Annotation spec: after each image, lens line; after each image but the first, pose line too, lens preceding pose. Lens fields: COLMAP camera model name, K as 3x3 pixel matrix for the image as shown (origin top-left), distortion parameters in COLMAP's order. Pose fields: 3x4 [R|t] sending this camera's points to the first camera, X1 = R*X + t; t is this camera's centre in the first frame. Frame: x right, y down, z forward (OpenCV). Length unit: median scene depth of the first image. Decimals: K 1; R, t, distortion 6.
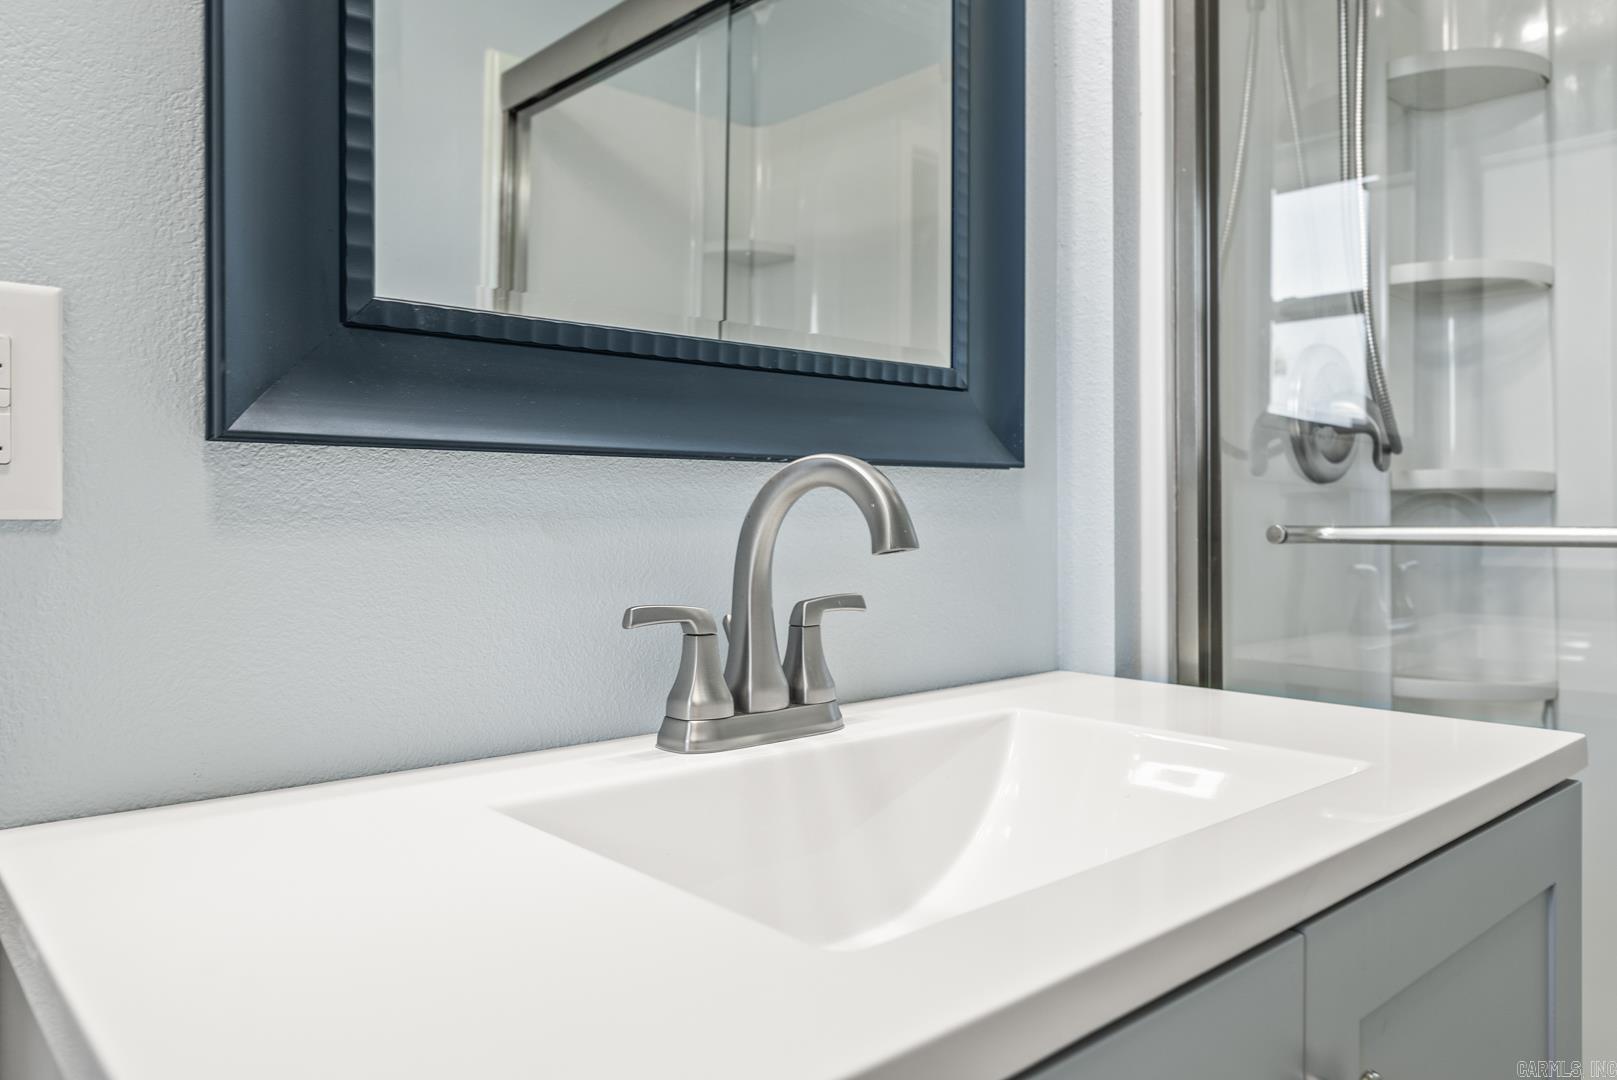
lens RADIAL K [[1076.7, 0, 780.4], [0, 1076.7, 538.4], [0, 0, 1]] dist [-0.020221, -0.003048]
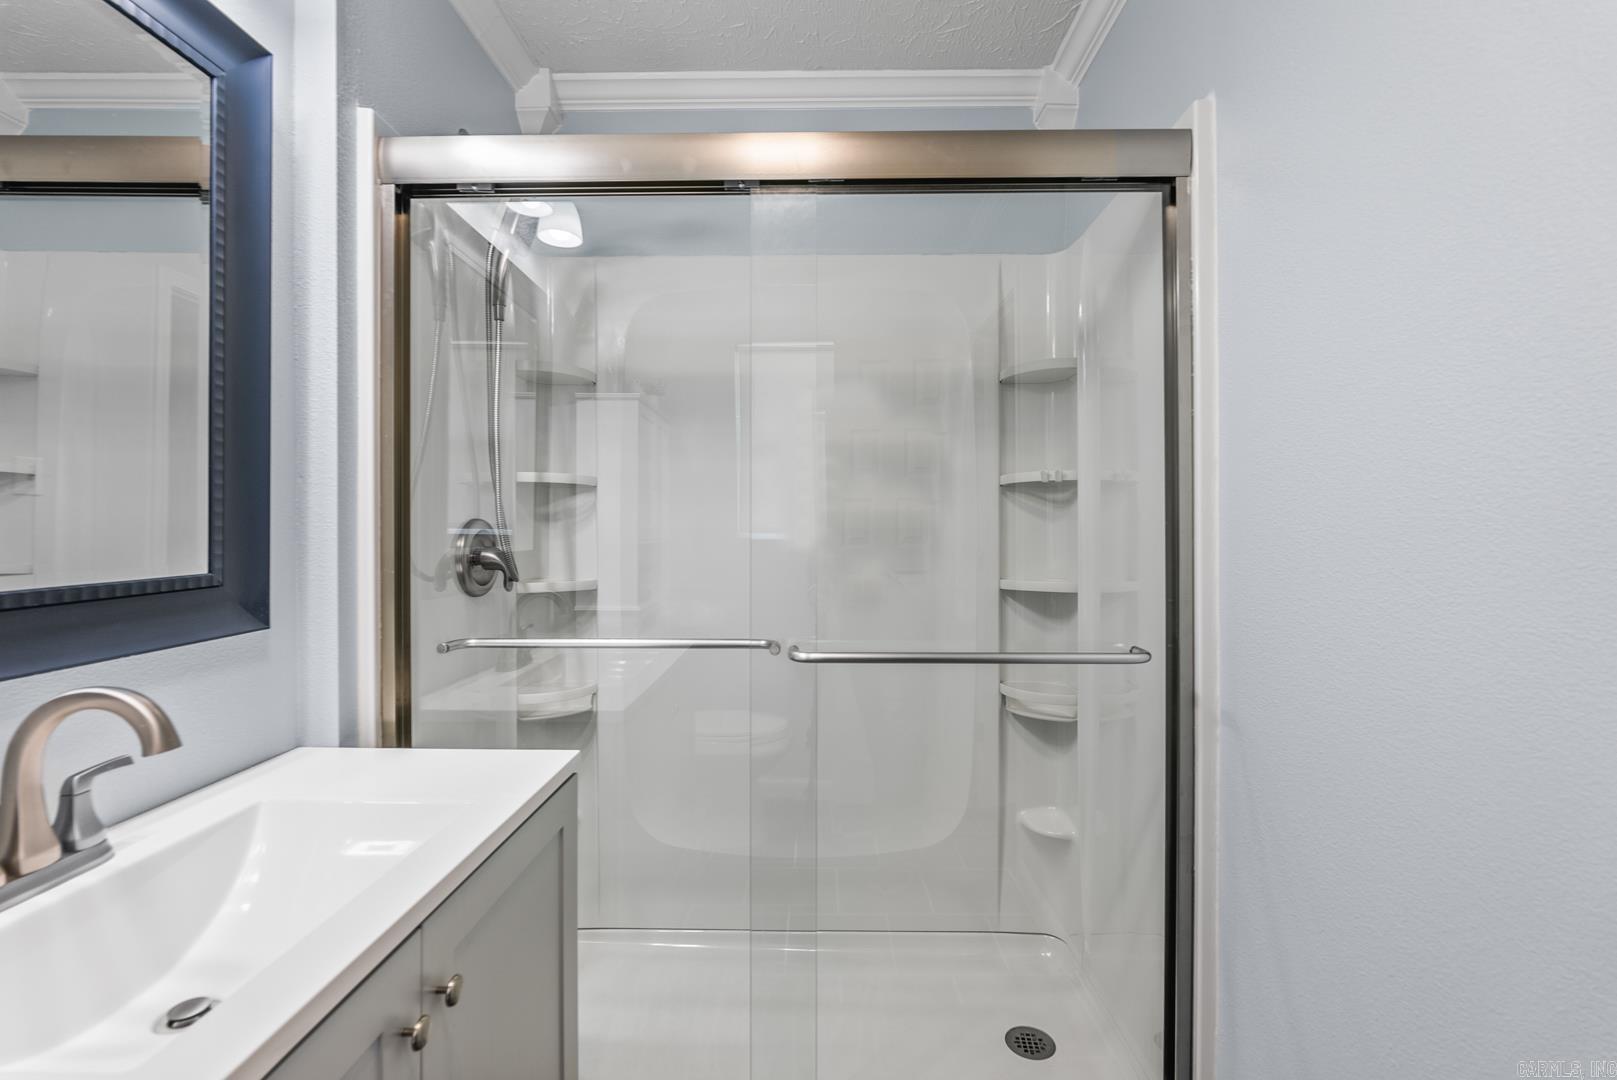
lens RADIAL K [[727.2, 0, 811.3], [0, 727.2, 538.9], [0, 0, 1]] dist [-0.010899, 0.001176]
pose [[0.659763, -0.006734, 0.751443, -0.036783], [-0.014490, 0.999660, 0.021680, -0.222835], [-0.751334, -0.025192, 0.659442, -0.252097]]
